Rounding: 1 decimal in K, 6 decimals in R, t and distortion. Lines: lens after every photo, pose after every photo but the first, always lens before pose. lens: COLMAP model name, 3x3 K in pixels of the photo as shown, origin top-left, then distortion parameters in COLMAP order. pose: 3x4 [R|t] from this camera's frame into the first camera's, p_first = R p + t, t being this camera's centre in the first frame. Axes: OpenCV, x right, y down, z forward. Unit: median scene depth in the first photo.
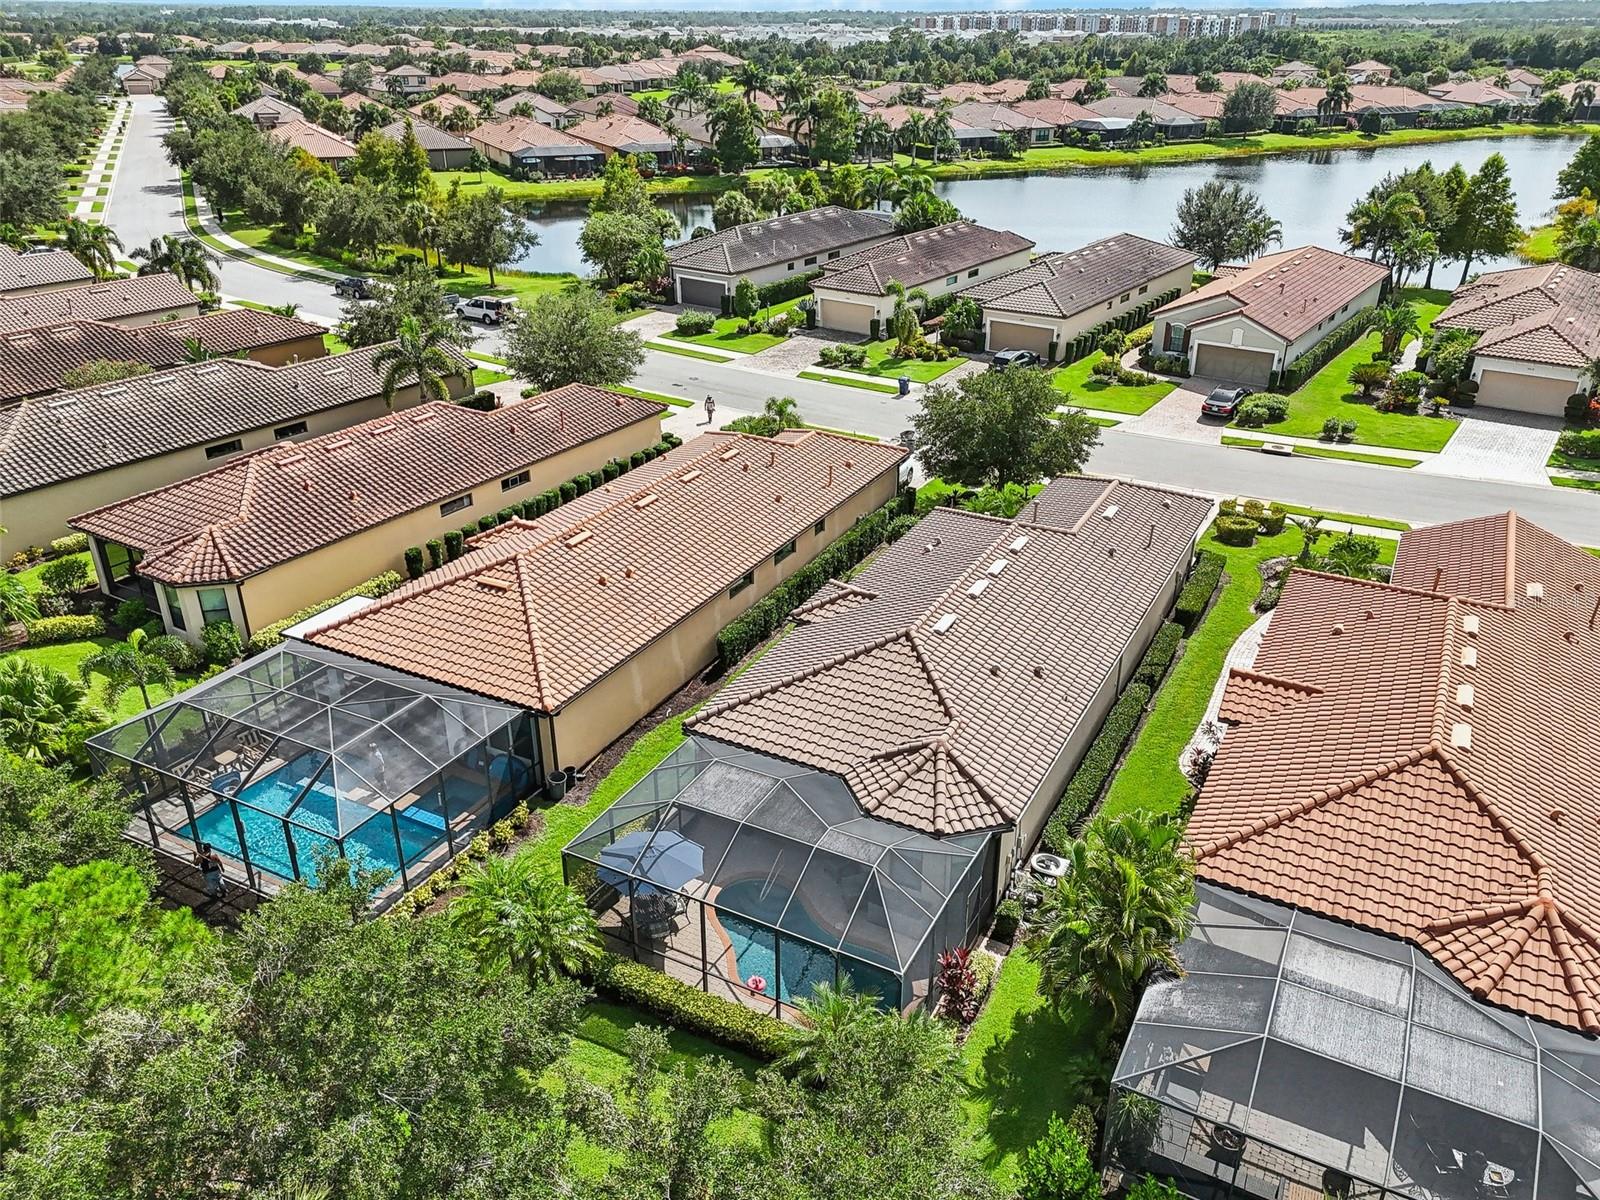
lens RADIAL K [[1199.8, 0, 800.0], [0, 1199.8, 600.0], [0, 0, 1]] dist [0.090367, -0.064034]
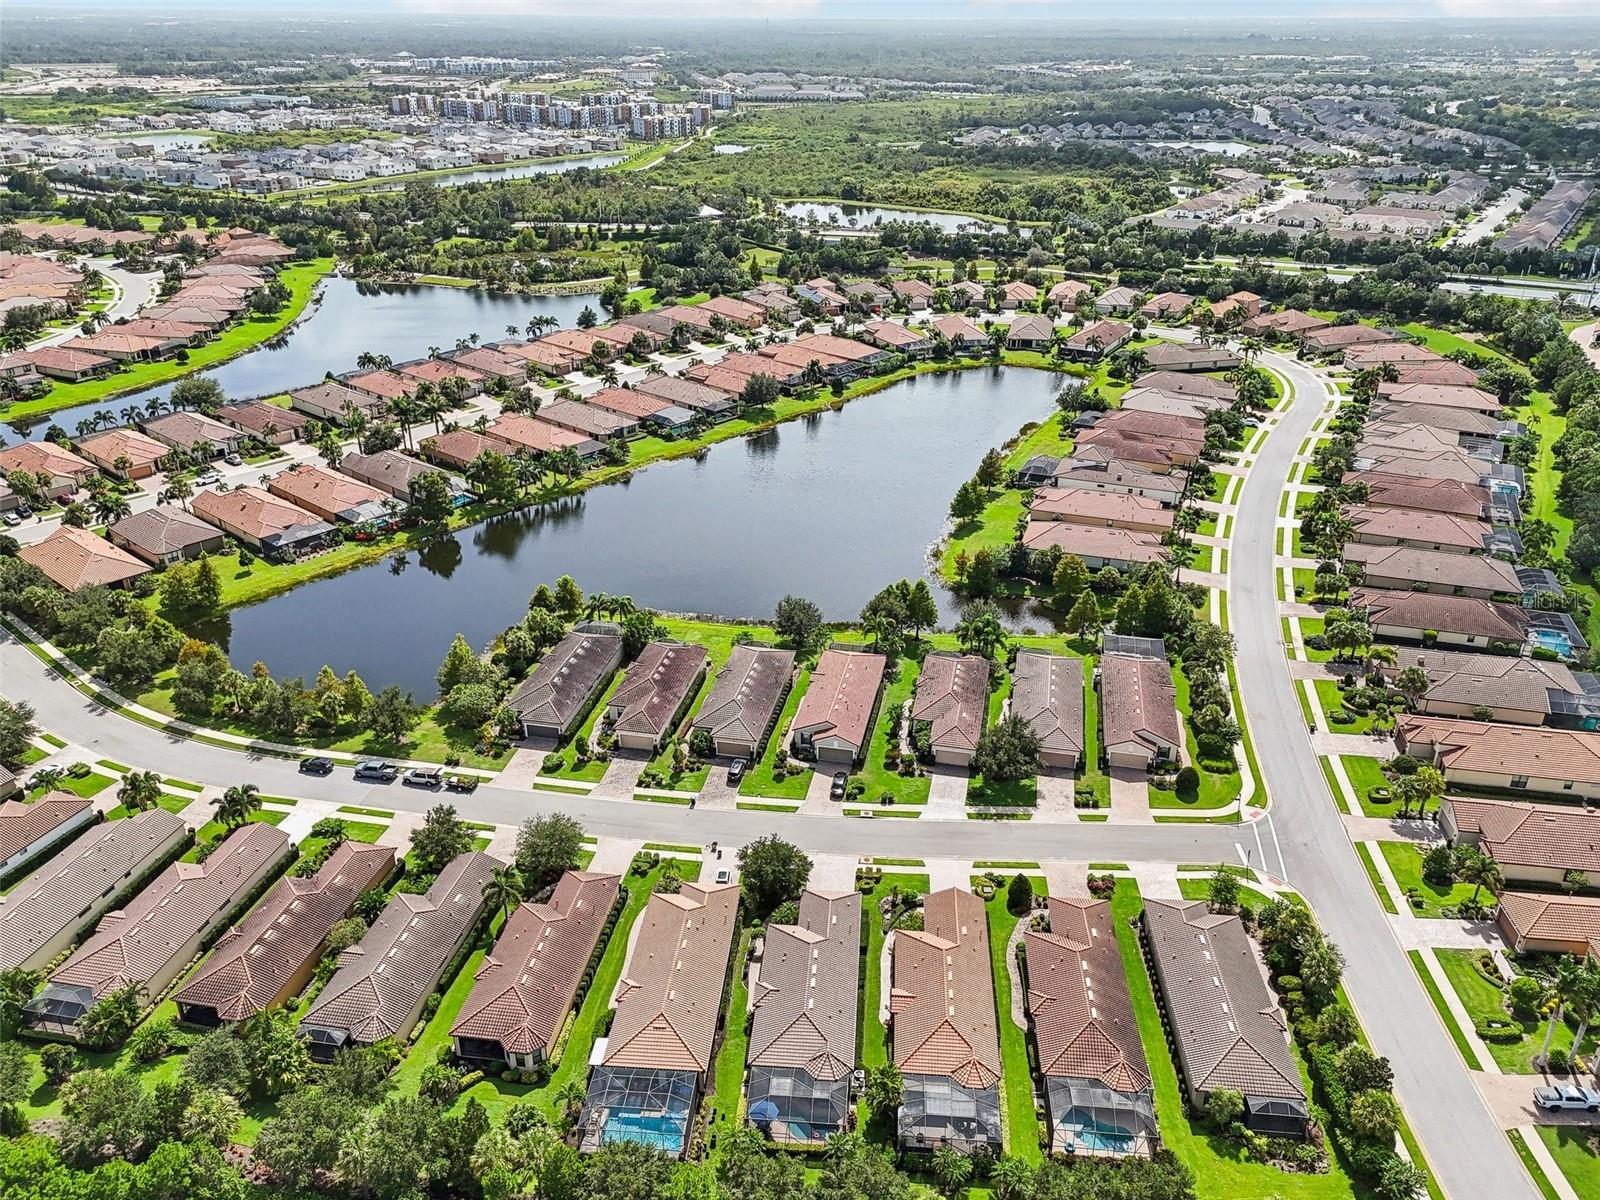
lens RADIAL K [[1199.8, 0, 800.0], [0, 1199.8, 600.0], [0, 0, 1]] dist [0.090367, -0.064034]
pose [[0.917042, -0.167049, 0.362116, -0.483112], [0.165830, 0.985544, 0.034688, -0.622268], [-0.362676, 0.028239, 0.931487, -1.096962]]
